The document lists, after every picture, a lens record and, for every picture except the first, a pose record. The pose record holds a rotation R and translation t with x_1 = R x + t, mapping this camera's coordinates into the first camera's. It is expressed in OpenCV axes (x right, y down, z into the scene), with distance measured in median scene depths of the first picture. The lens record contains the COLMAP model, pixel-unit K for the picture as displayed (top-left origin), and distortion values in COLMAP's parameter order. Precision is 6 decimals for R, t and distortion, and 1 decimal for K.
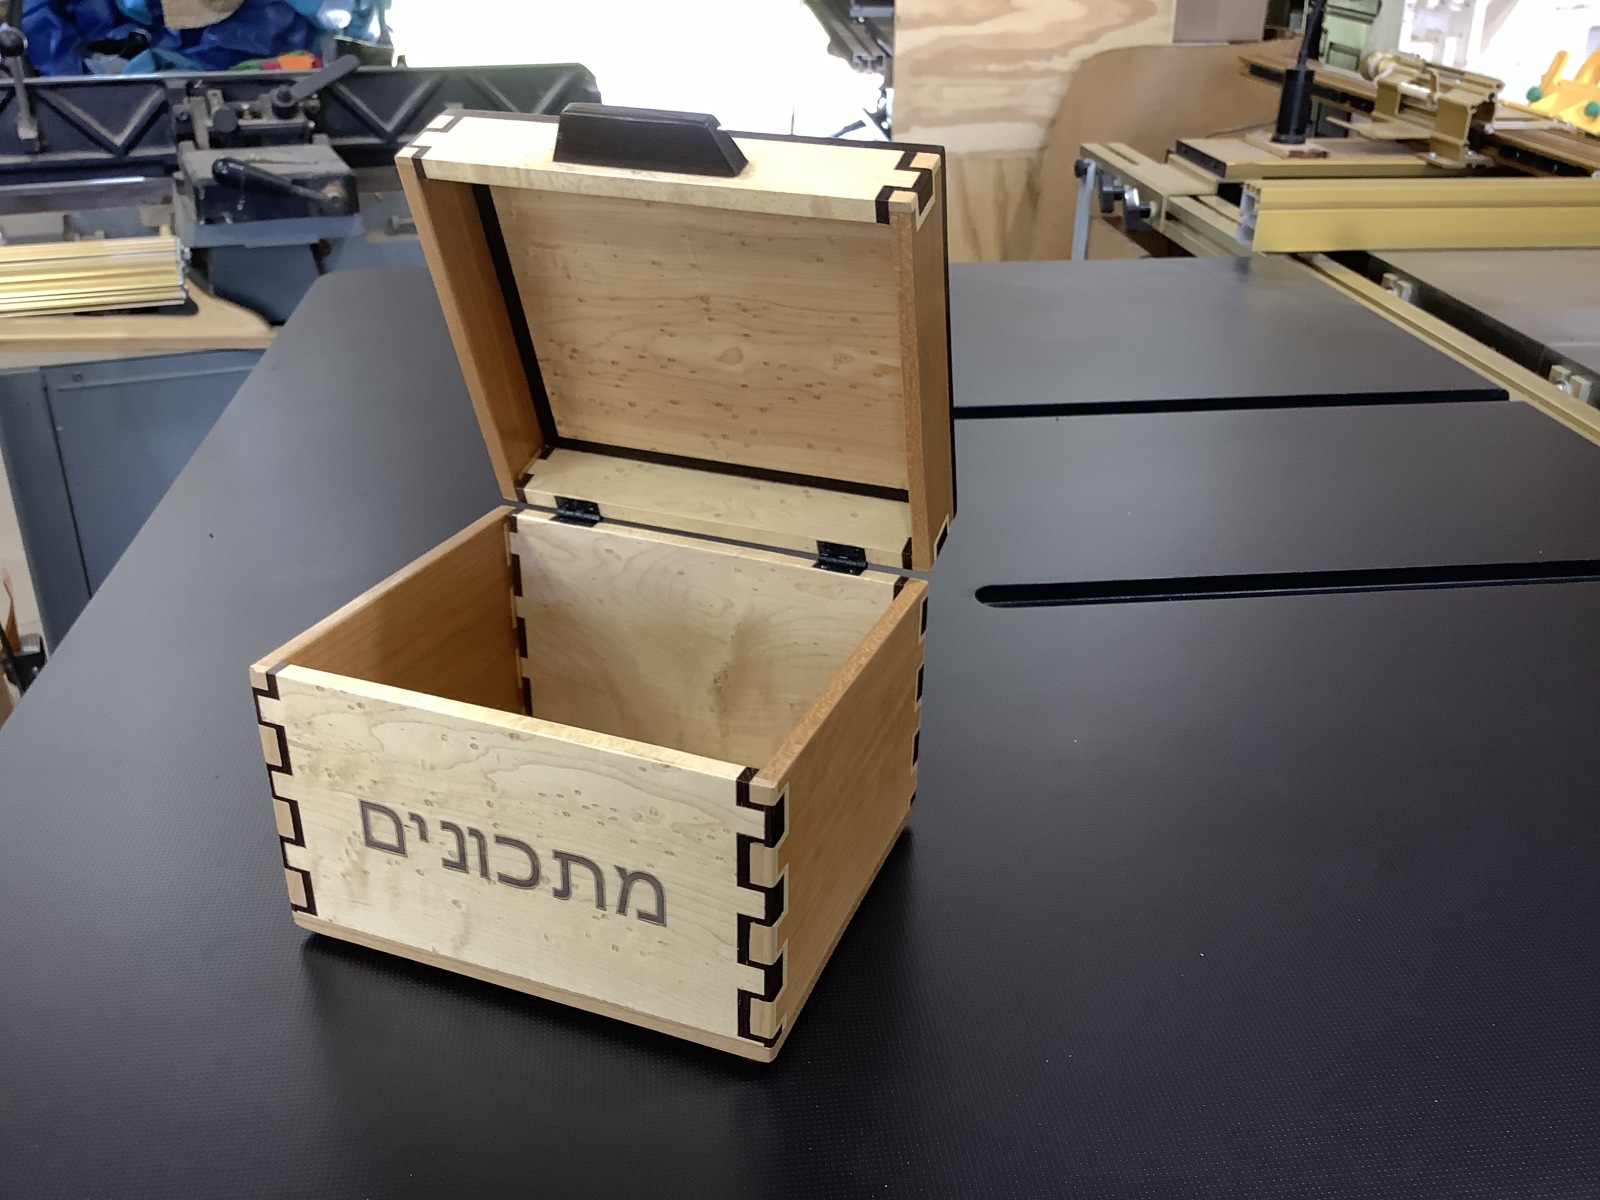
lens RADIAL K [[1456.1, 0, 791.7], [0, 1456.1, 598.9], [0, 0, 1]] dist [0.103060, -0.003327]
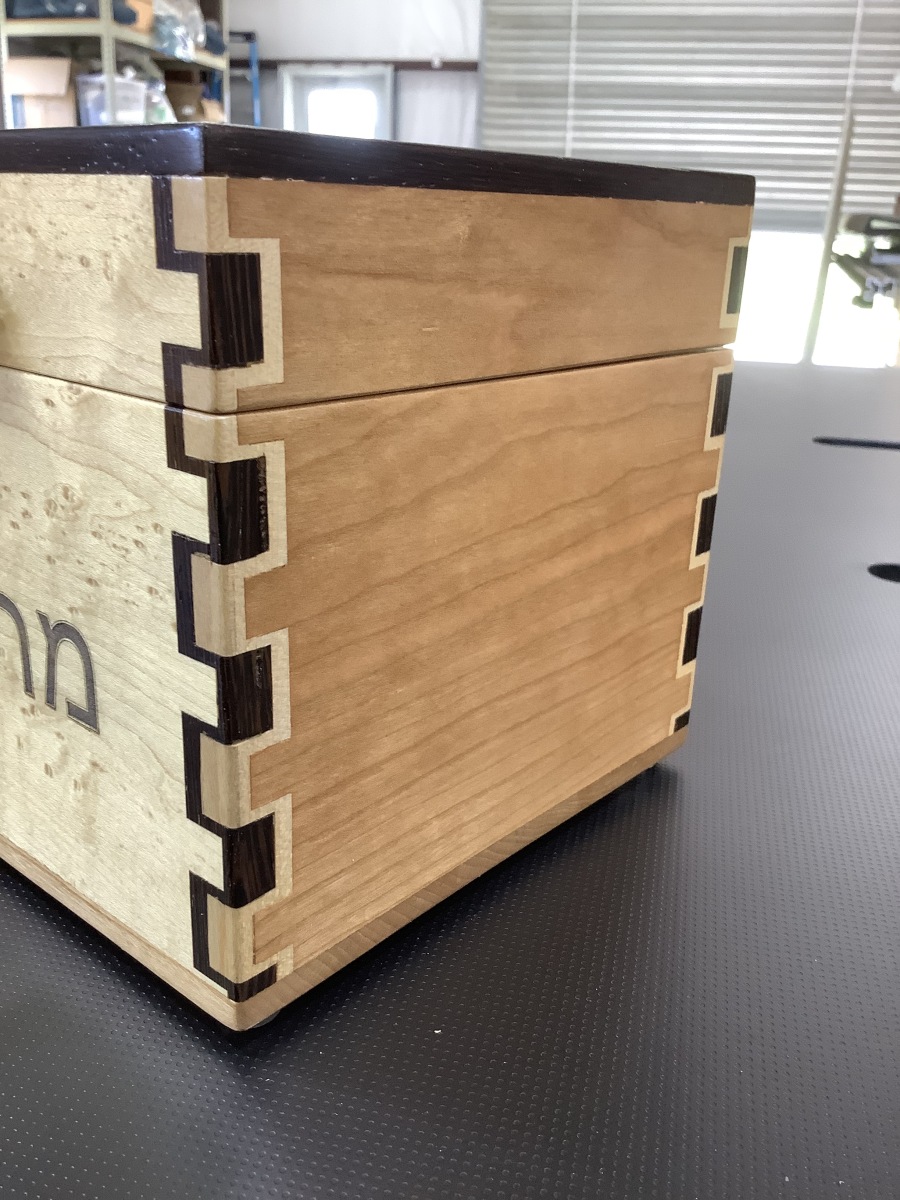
lens RADIAL K [[1101.8, 0, 450.0], [0, 1101.8, 600.0], [0, 0, 1]] dist [0.007964, 0.002662]
pose [[0.943826, 0.131810, -0.303015, 0.162276], [-0.171652, 0.979138, -0.108737, 0.196468], [0.282361, 0.154641, 0.946762, 0.631287]]
